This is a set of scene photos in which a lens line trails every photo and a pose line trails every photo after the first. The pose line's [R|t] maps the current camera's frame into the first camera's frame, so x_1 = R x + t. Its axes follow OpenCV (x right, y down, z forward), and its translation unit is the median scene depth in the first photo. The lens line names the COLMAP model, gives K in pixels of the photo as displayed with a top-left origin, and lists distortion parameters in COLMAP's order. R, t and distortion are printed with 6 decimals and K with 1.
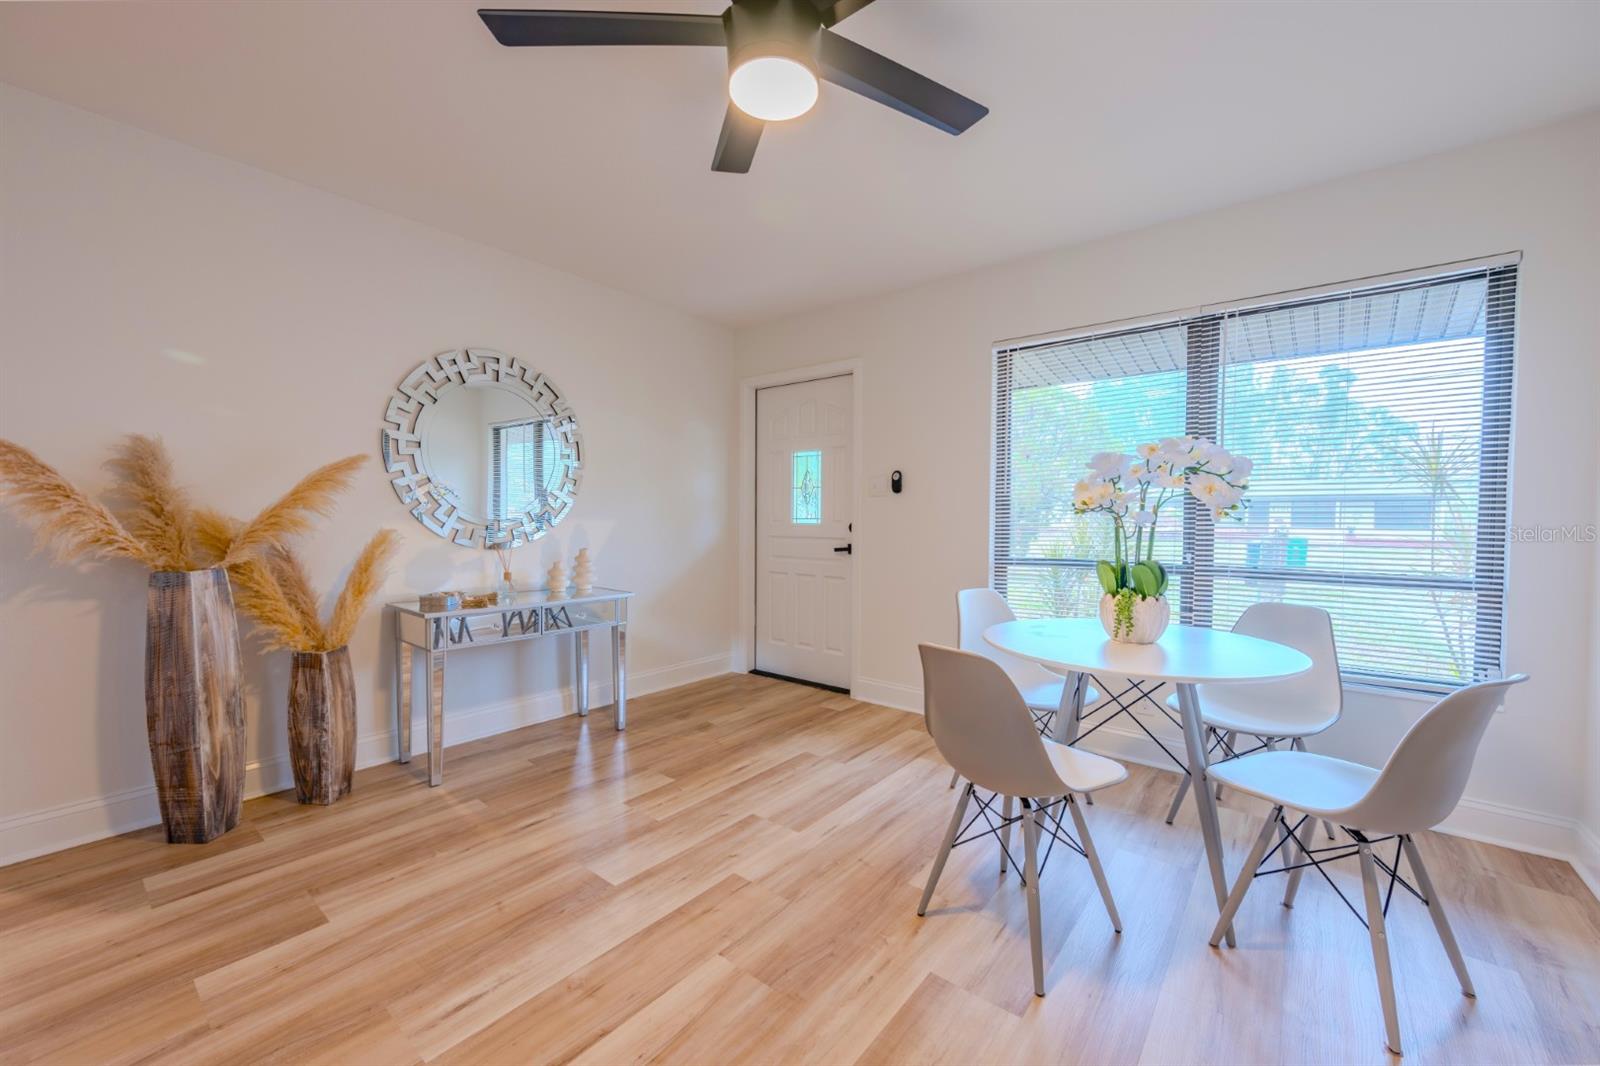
lens RADIAL K [[624.8, 0, 800.4], [0, 624.8, 535.1], [0, 0, 1]] dist [-0.000804, -0.000285]
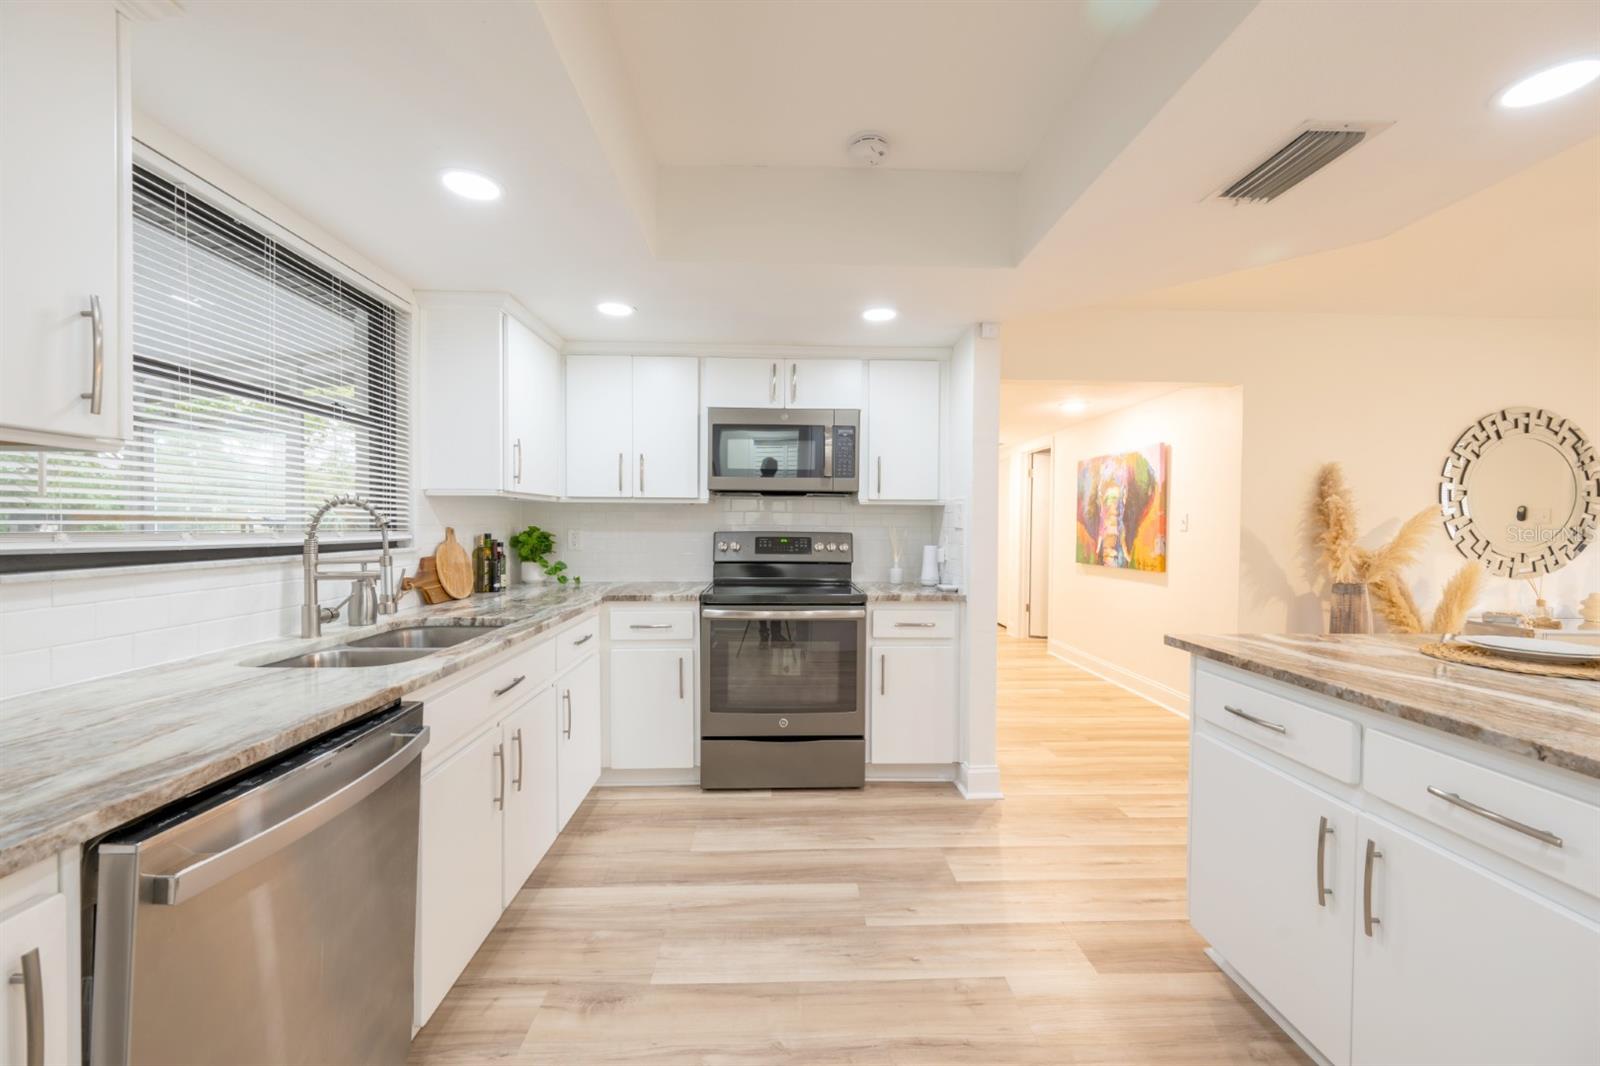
lens RADIAL K [[624.8, 0, 800.4], [0, 624.8, 535.1], [0, 0, 1]] dist [-0.000804, -0.000285]
pose [[0.656190, 0.010777, -0.754518, -0.556049], [-0.026934, 0.999595, -0.009146, -0.013011], [0.754115, 0.026324, 0.656215, -0.852670]]
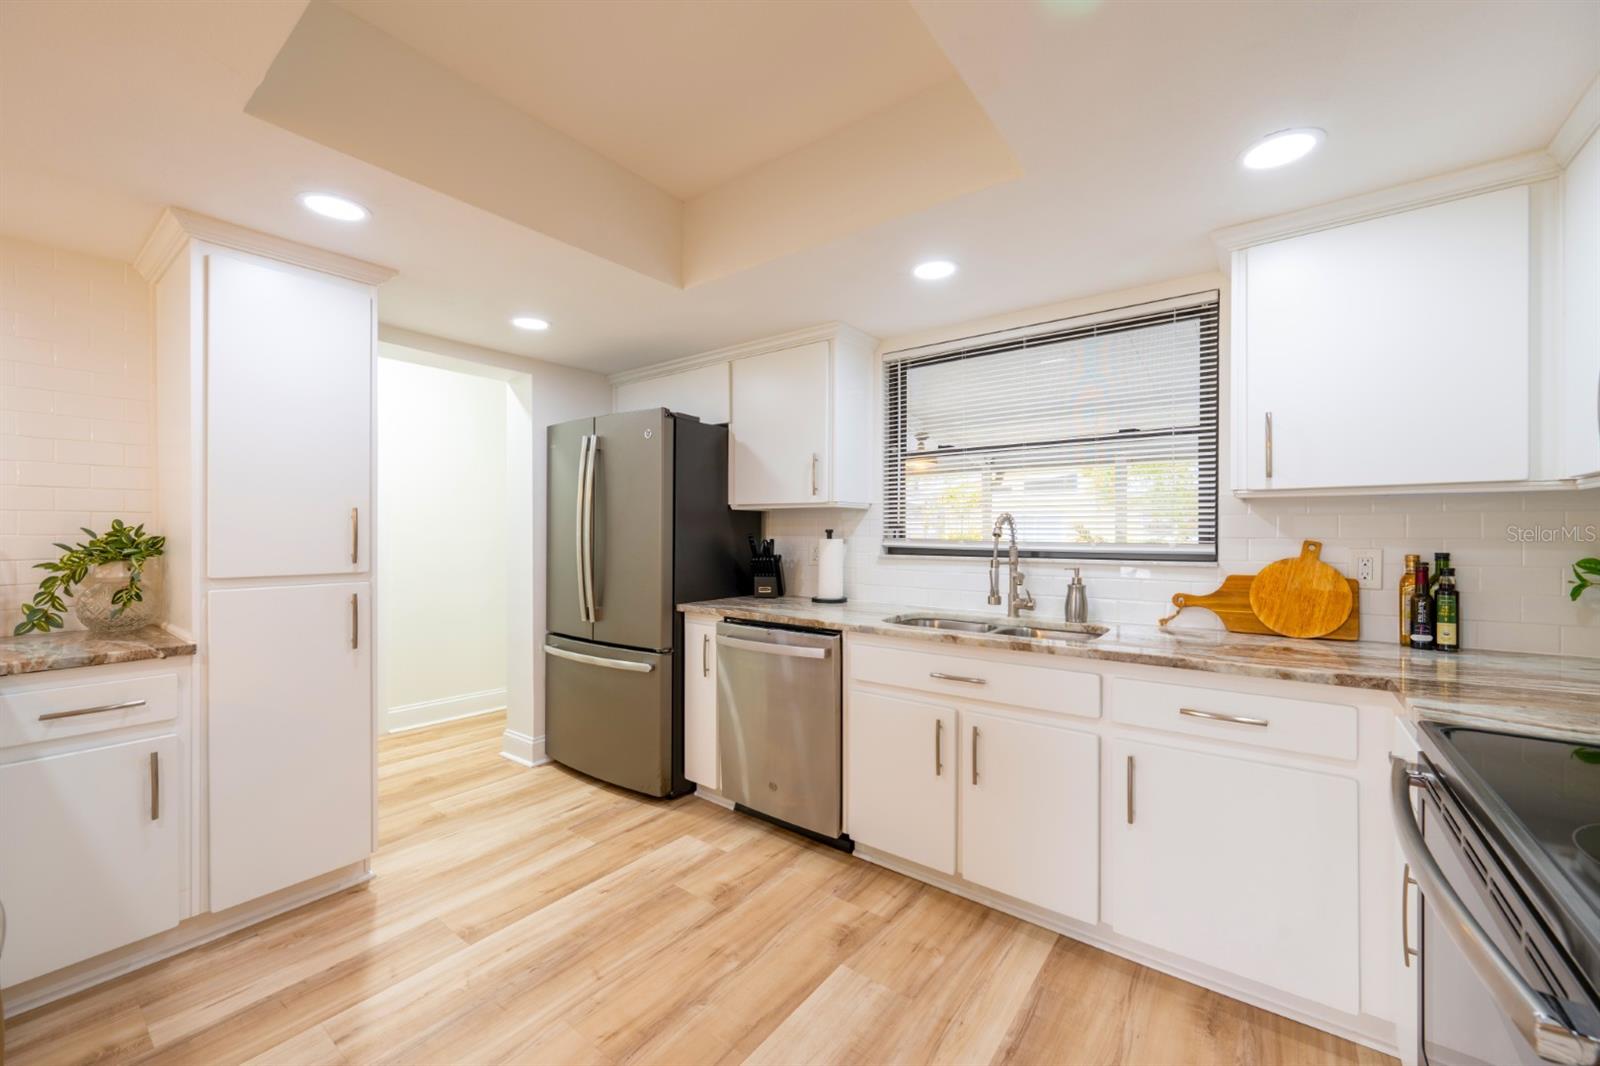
lens RADIAL K [[624.8, 0, 800.4], [0, 624.8, 535.1], [0, 0, 1]] dist [-0.000804, -0.000285]
pose [[-0.999601, -0.007783, -0.027148, -1.030577], [-0.008758, 0.999314, 0.035991, -0.046077], [0.026850, 0.036214, -0.998983, 0.056521]]
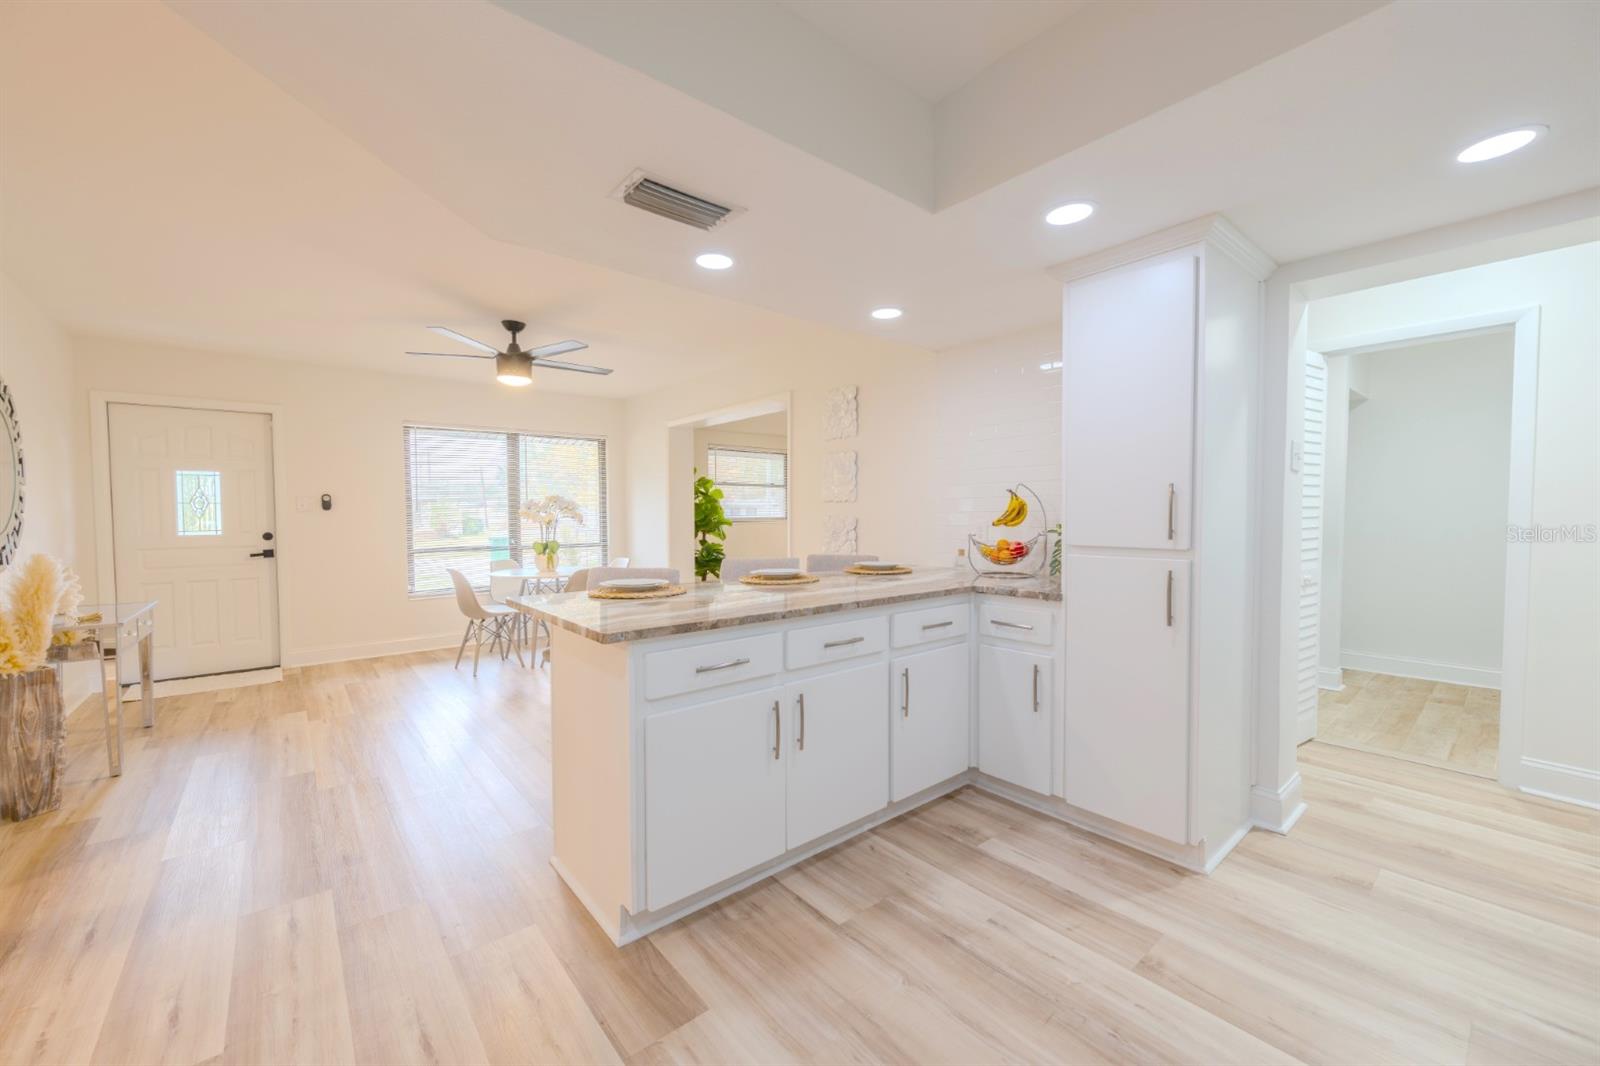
lens RADIAL K [[623.4, 0, 798.7], [0, 623.4, 534.6], [0, 0, 1]] dist [-0.002854, 0.000459]
pose [[0.198301, -0.040556, 0.979302, -1.320684], [0.036635, 0.998752, 0.033943, -0.027290], [-0.979456, 0.029145, 0.199539, -0.417163]]
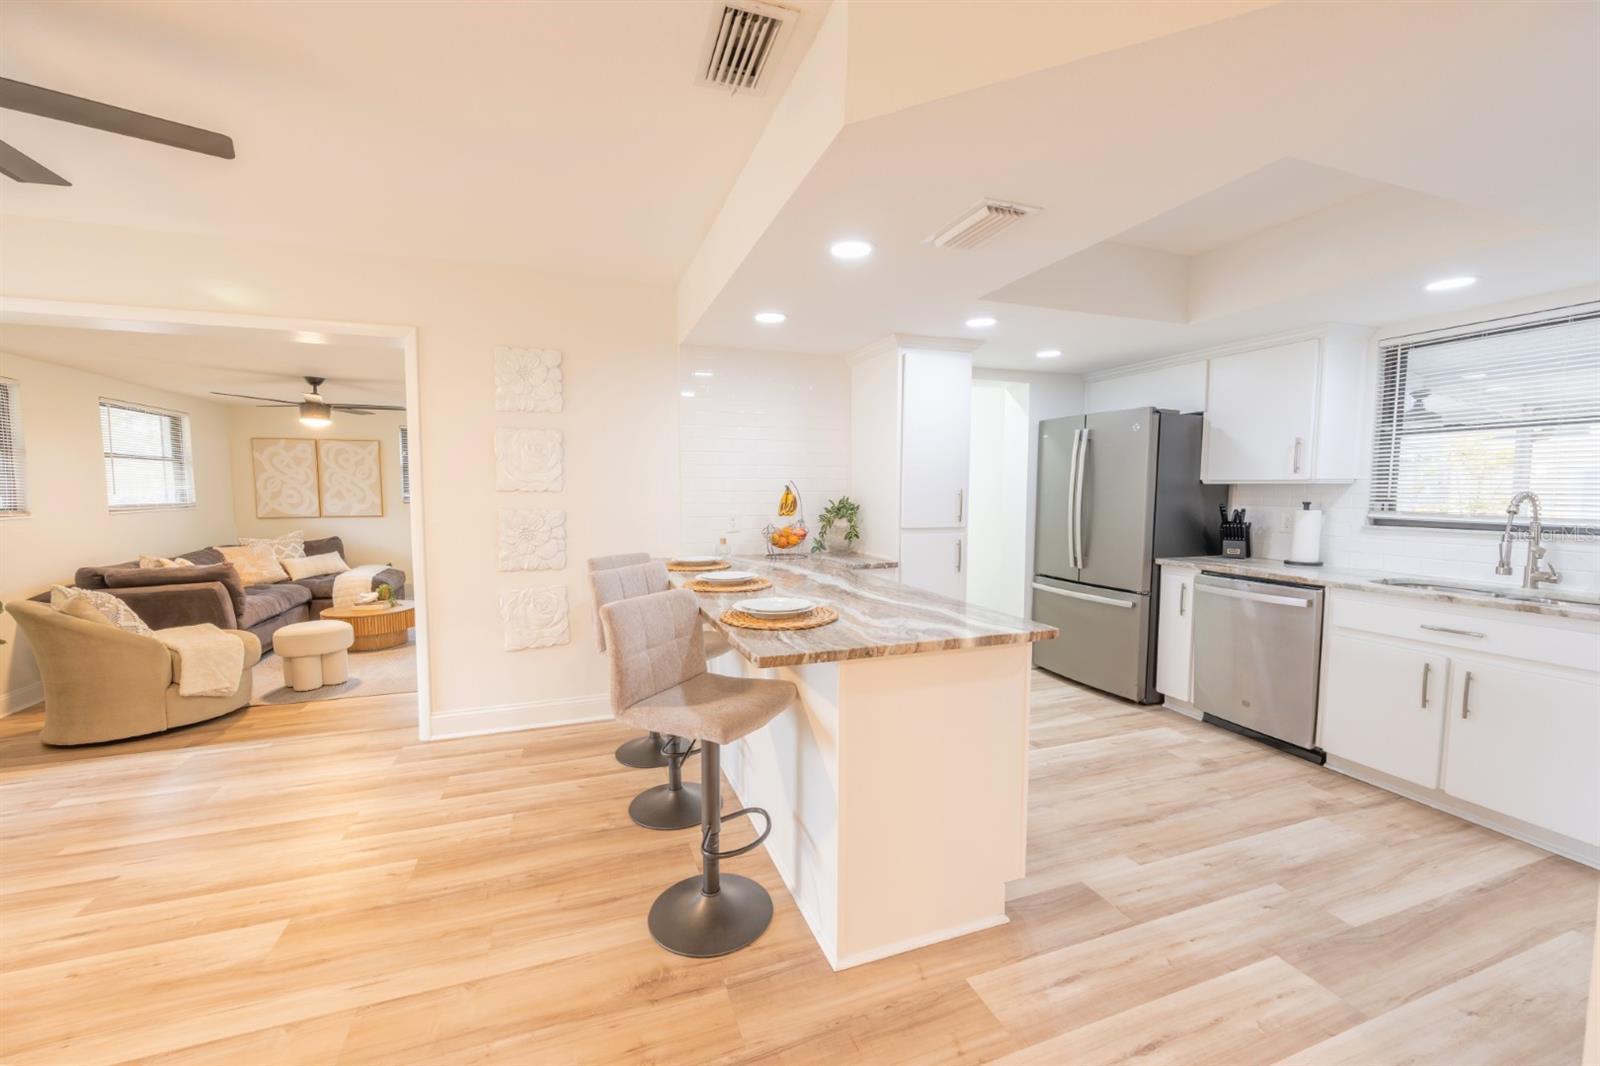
lens RADIAL K [[632.8, 0, 800.0], [0, 632.8, 536.0], [0, 0, 1]] dist [-0.001160, -0.000128]
pose [[-0.855544, -0.047205, 0.515573, -0.903159], [0.008993, 0.994329, 0.105963, -0.090455], [-0.517651, 0.095292, -0.850268, 0.555045]]
